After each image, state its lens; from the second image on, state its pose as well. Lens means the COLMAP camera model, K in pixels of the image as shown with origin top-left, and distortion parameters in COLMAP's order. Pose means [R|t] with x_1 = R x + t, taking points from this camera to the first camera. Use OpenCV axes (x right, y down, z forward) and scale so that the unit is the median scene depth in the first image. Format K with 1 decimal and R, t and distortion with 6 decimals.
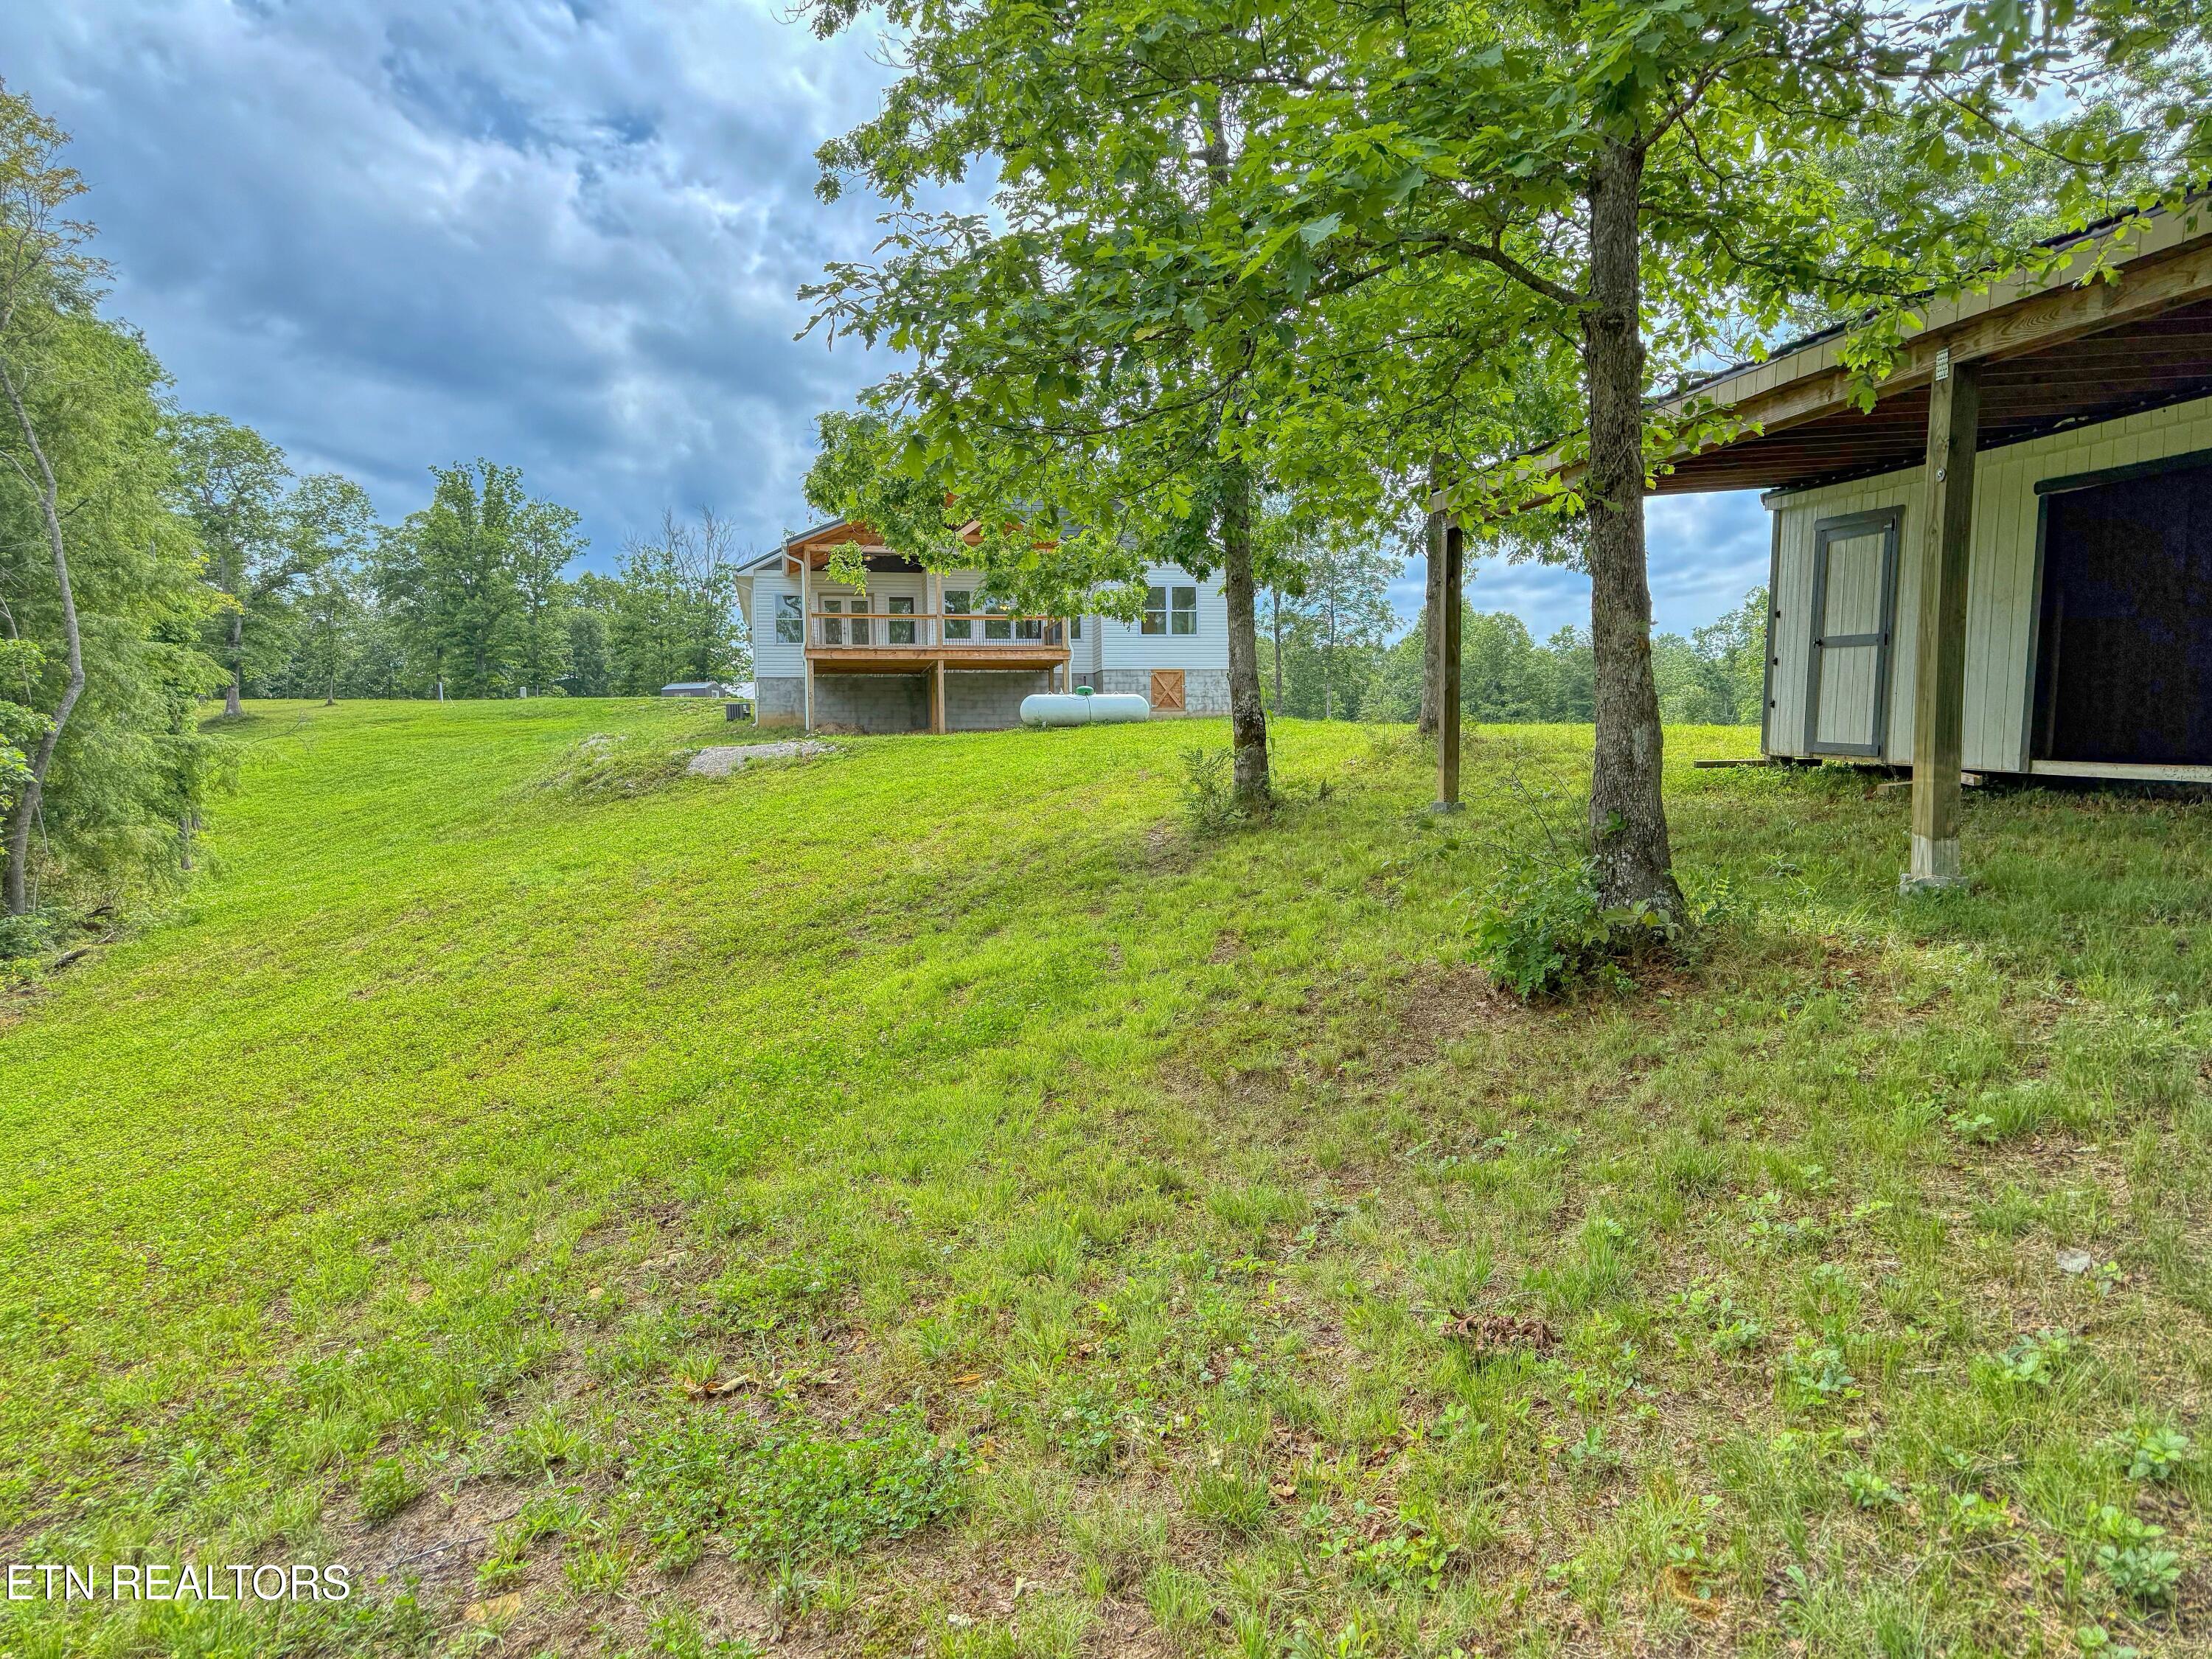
lens RADIAL K [[1533.7, 0, 1110.7], [0, 1533.7, 833.9], [0, 0, 1]] dist [0.100416, -0.137134]
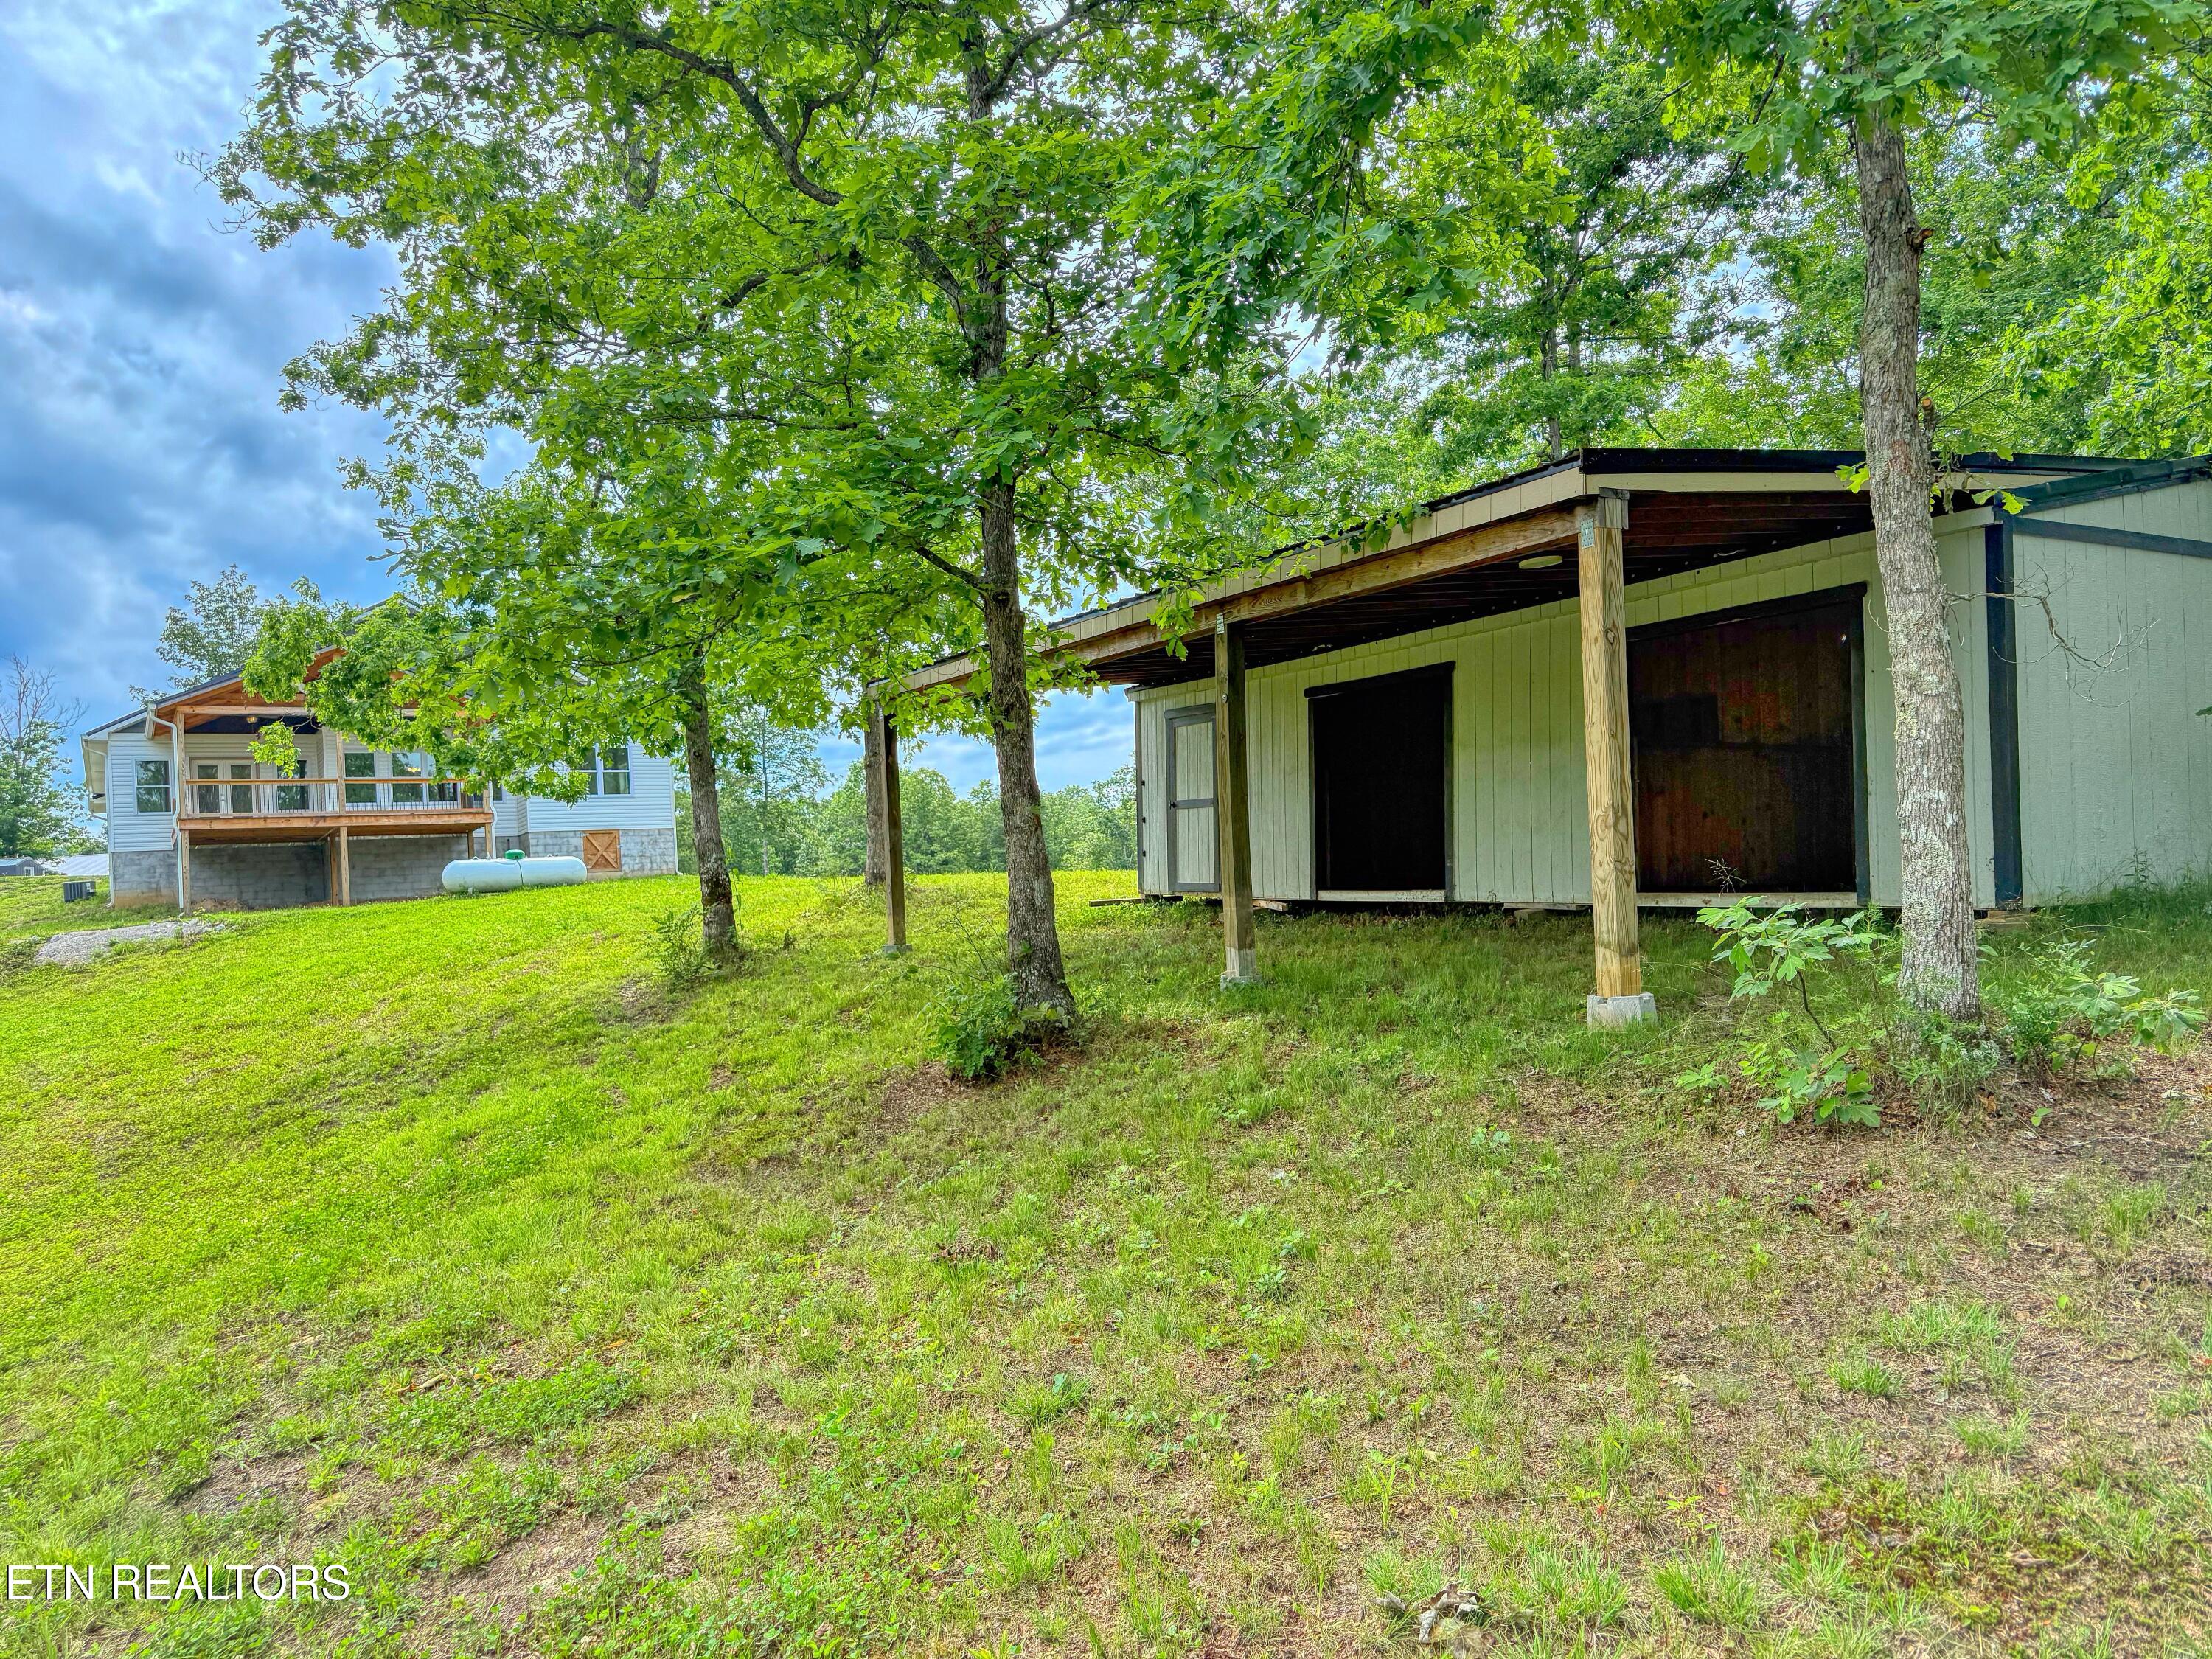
lens RADIAL K [[1533.7, 0, 1110.7], [0, 1533.7, 833.9], [0, 0, 1]] dist [0.100416, -0.137134]
pose [[0.933865, -0.027391, 0.356575, -0.041248], [0.062191, 0.994309, -0.086497, 0.006457], [-0.352176, 0.102952, 0.930254, -0.143921]]
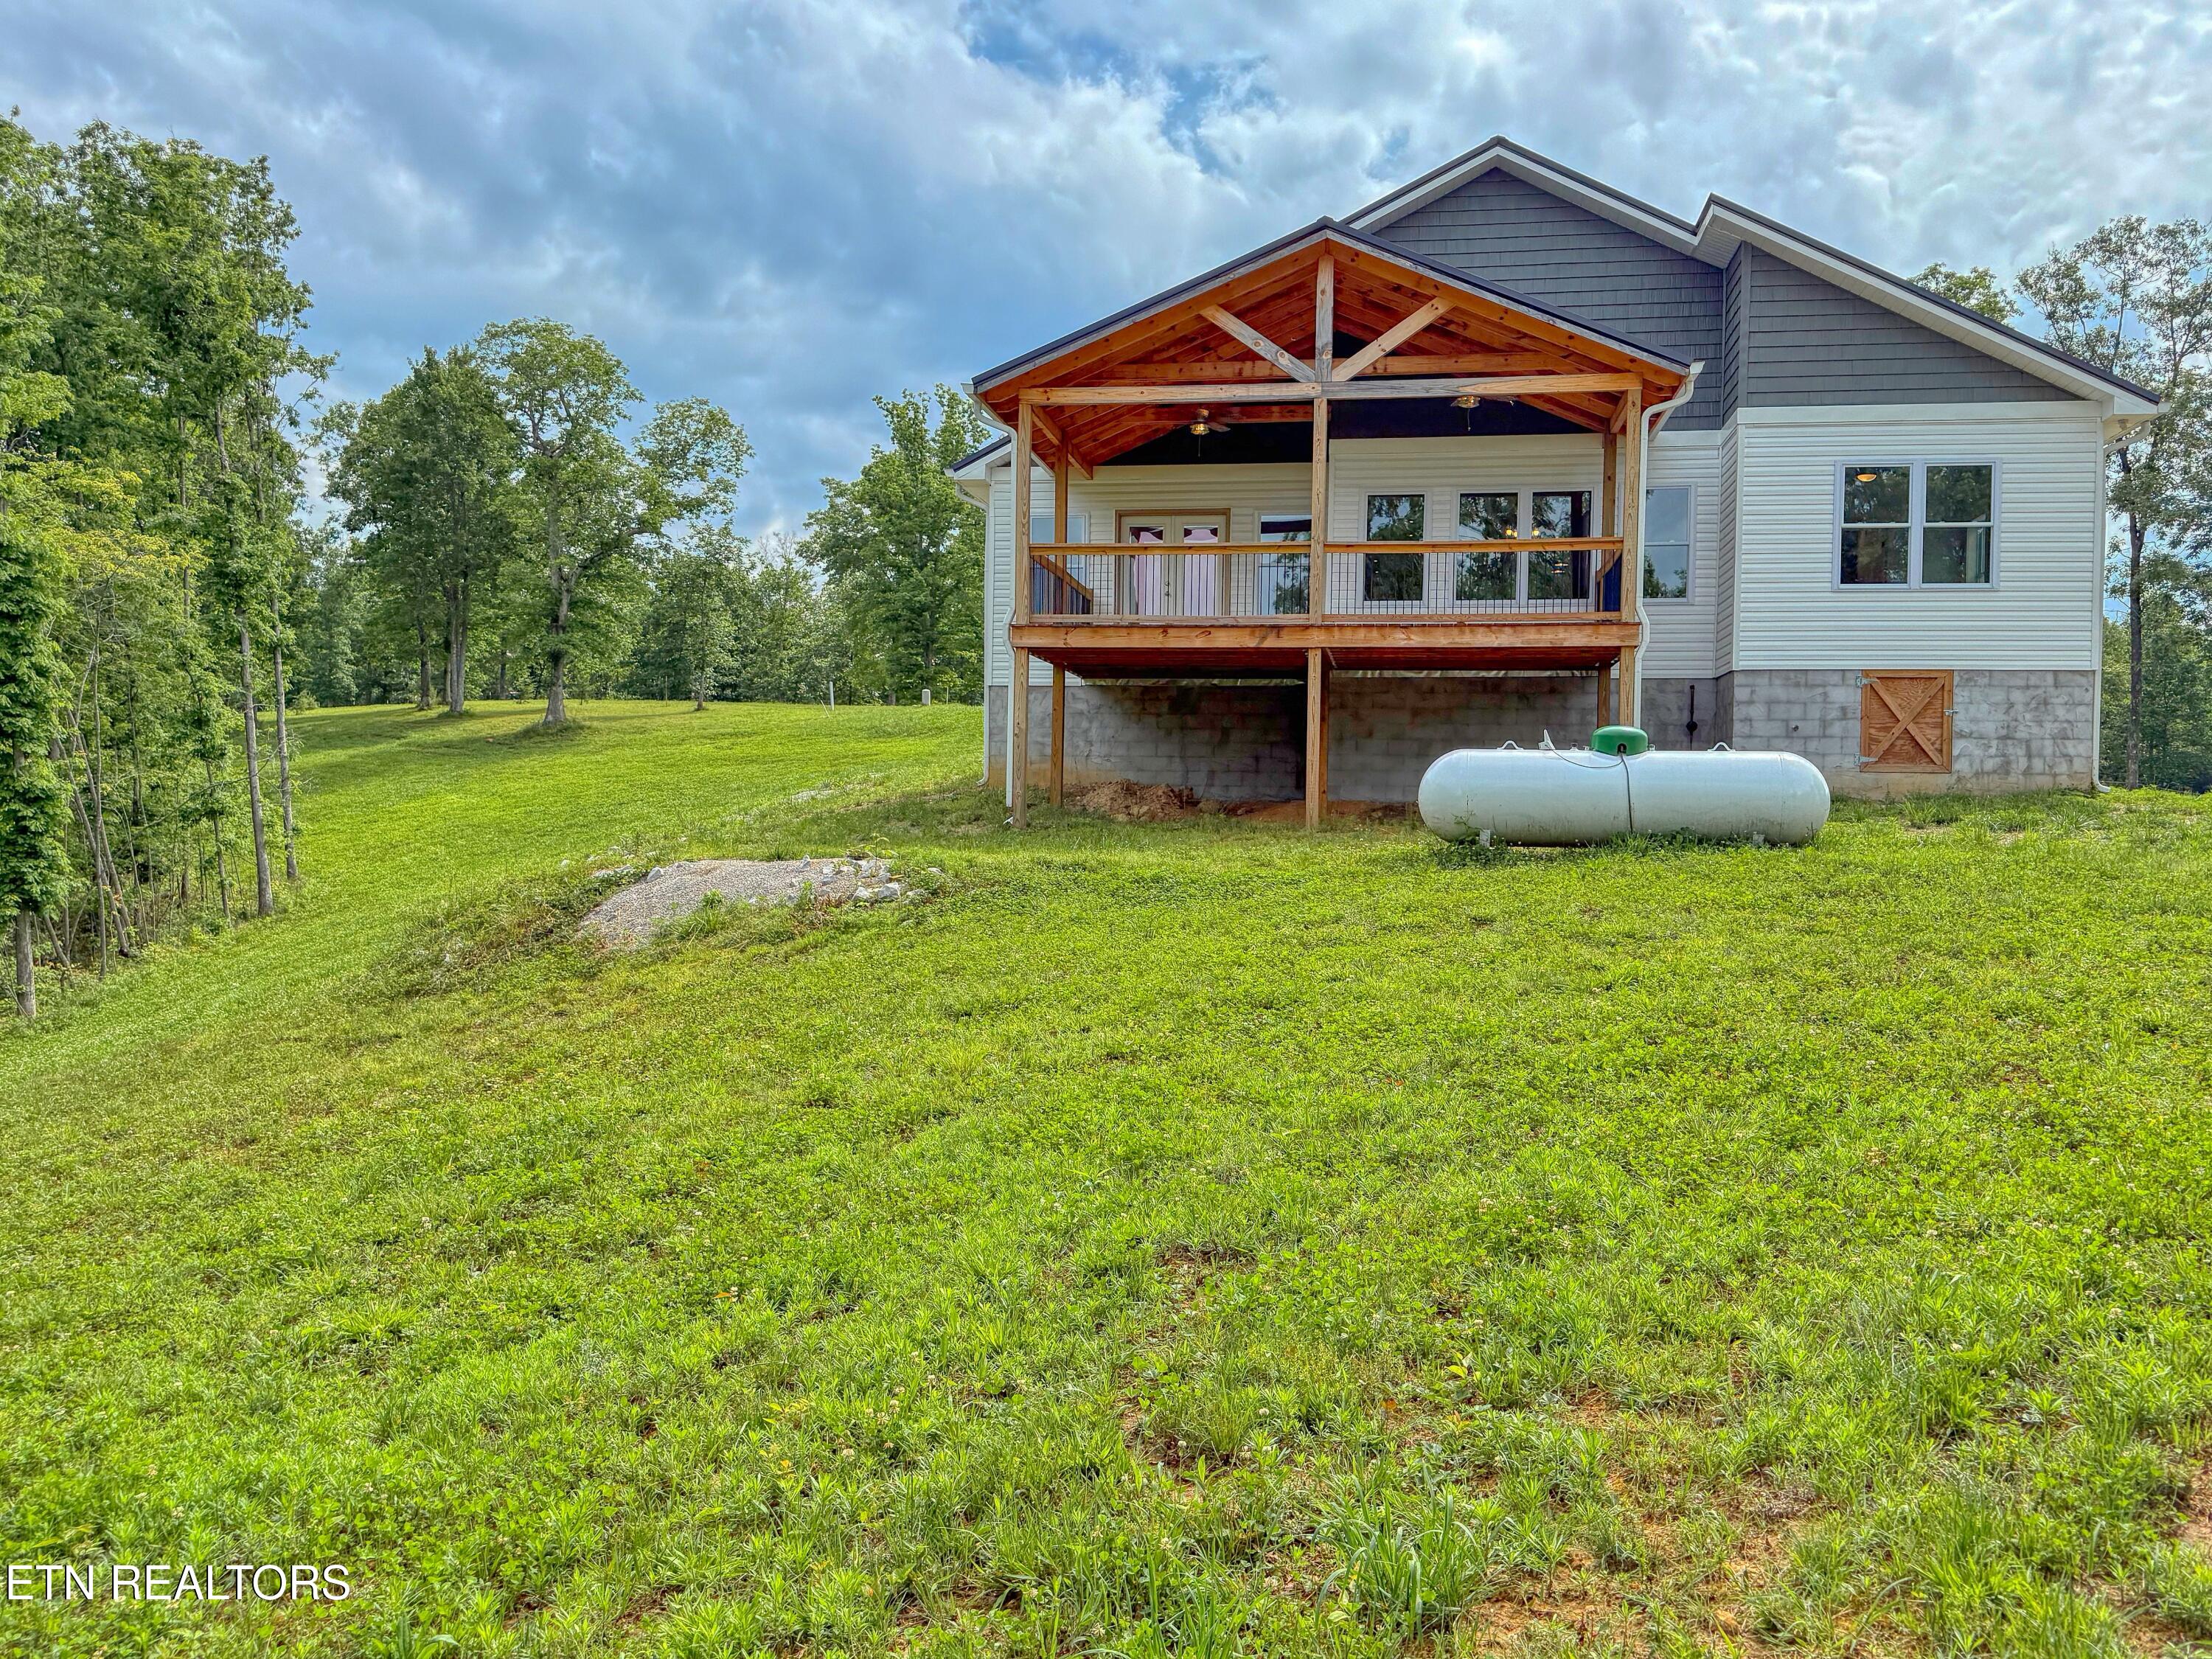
lens RADIAL K [[1900.8, 0, 1149.7], [0, 1900.8, 835.8], [0, 0, 1]] dist [0.102255, -0.002423]
pose [[0.943193, 0.035269, -0.330369, 0.067249], [-0.040495, 0.999140, -0.008948, -0.182587], [0.329770, 0.021818, 0.943809, 1.626893]]
